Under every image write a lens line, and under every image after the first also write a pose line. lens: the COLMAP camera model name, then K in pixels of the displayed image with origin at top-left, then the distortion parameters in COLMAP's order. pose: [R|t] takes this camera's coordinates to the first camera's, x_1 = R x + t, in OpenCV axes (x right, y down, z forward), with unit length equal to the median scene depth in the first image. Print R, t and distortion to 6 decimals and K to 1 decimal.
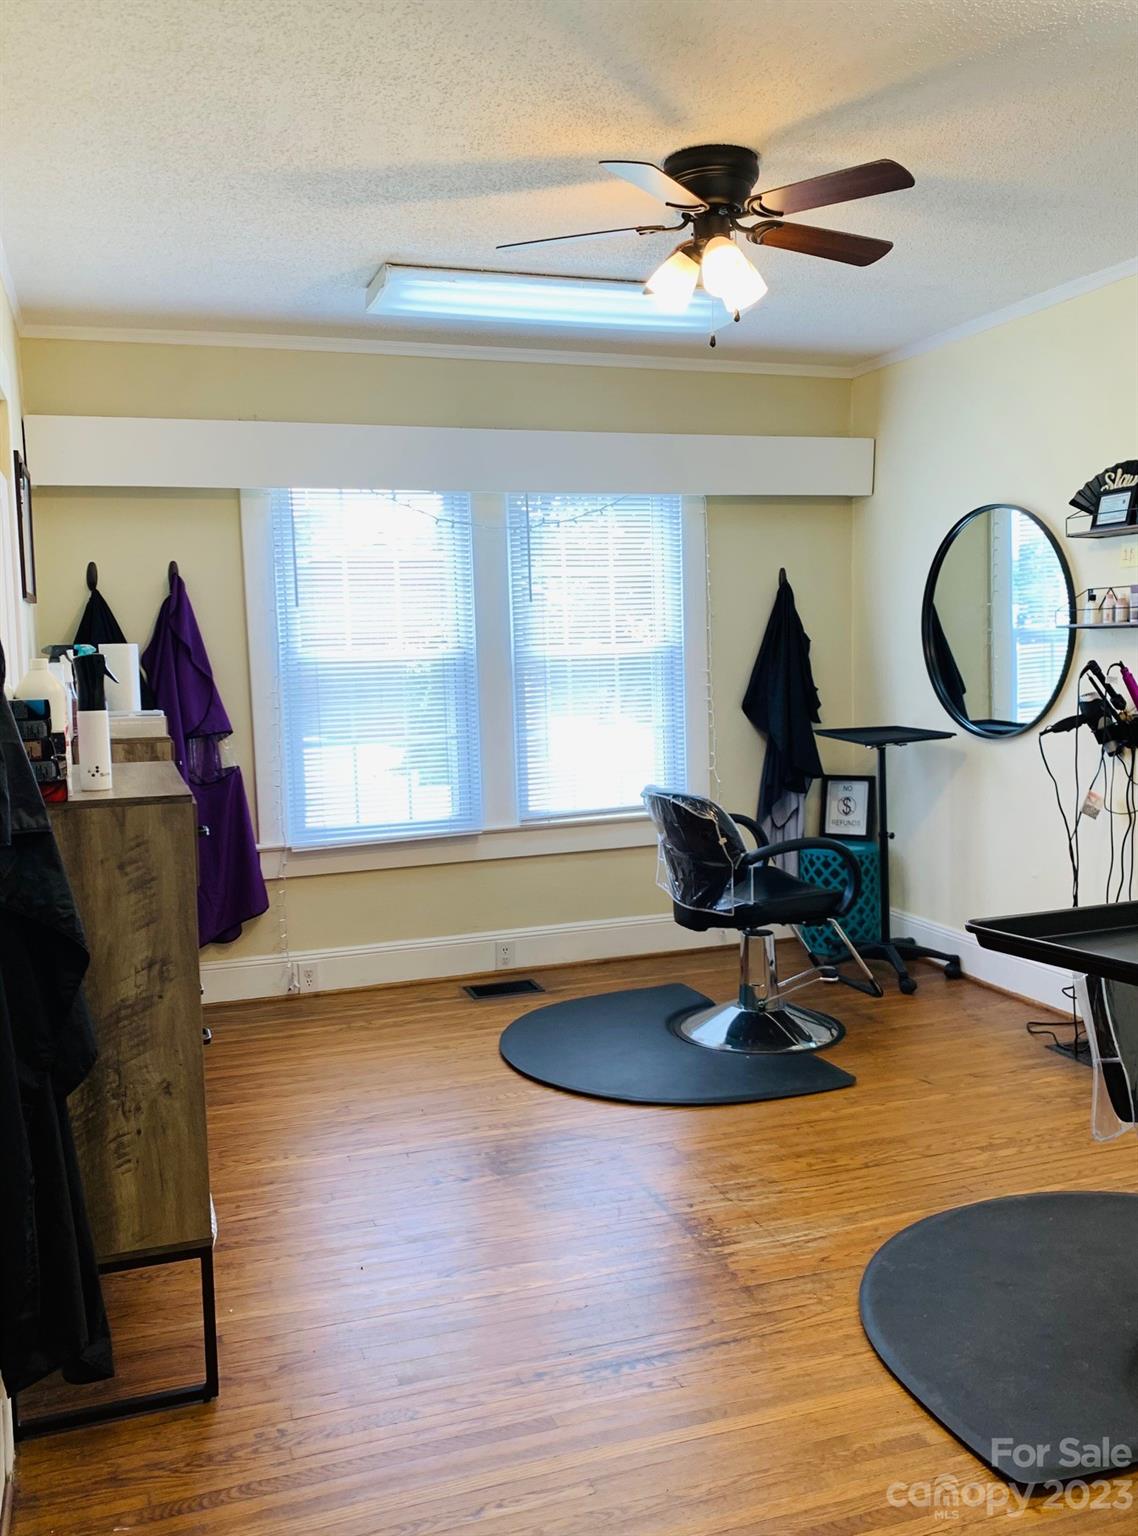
lens RADIAL K [[1298.0, 0, 569.3], [0, 1298.0, 747.4], [0, 0, 1]] dist [-0.003650, -0.001403]
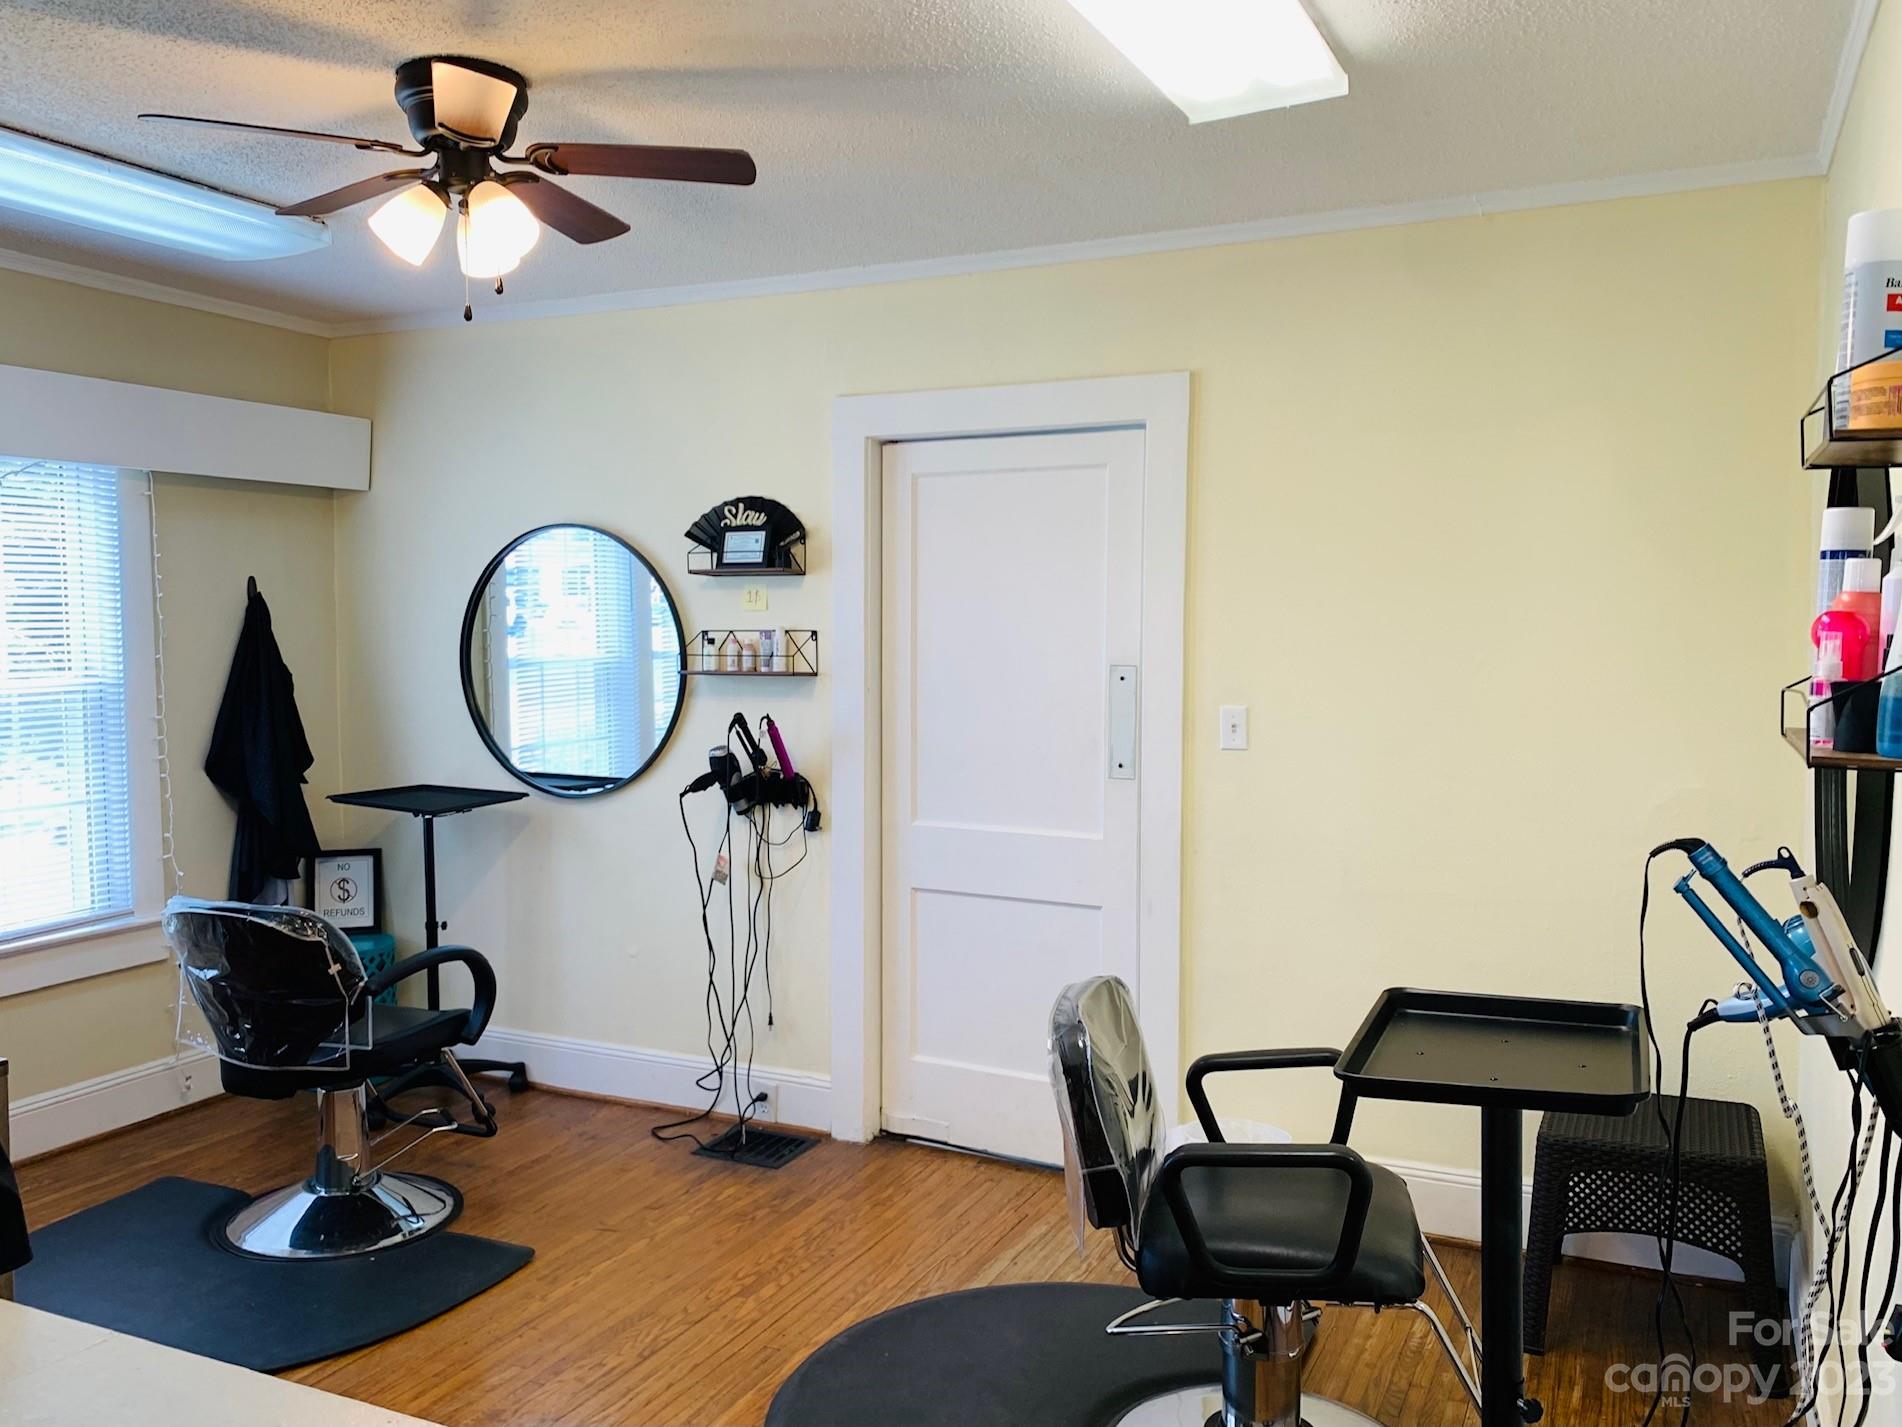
lens RADIAL K [[1514.6, 0, 955.7], [0, 1514.6, 710.7], [0, 0, 1]] dist [0.142334, -0.283559]
pose [[0.705263, -0.011139, 0.708859, -0.230716], [0.035378, 0.999184, -0.019497, -0.039868], [-0.708063, 0.038828, 0.705081, 0.129778]]
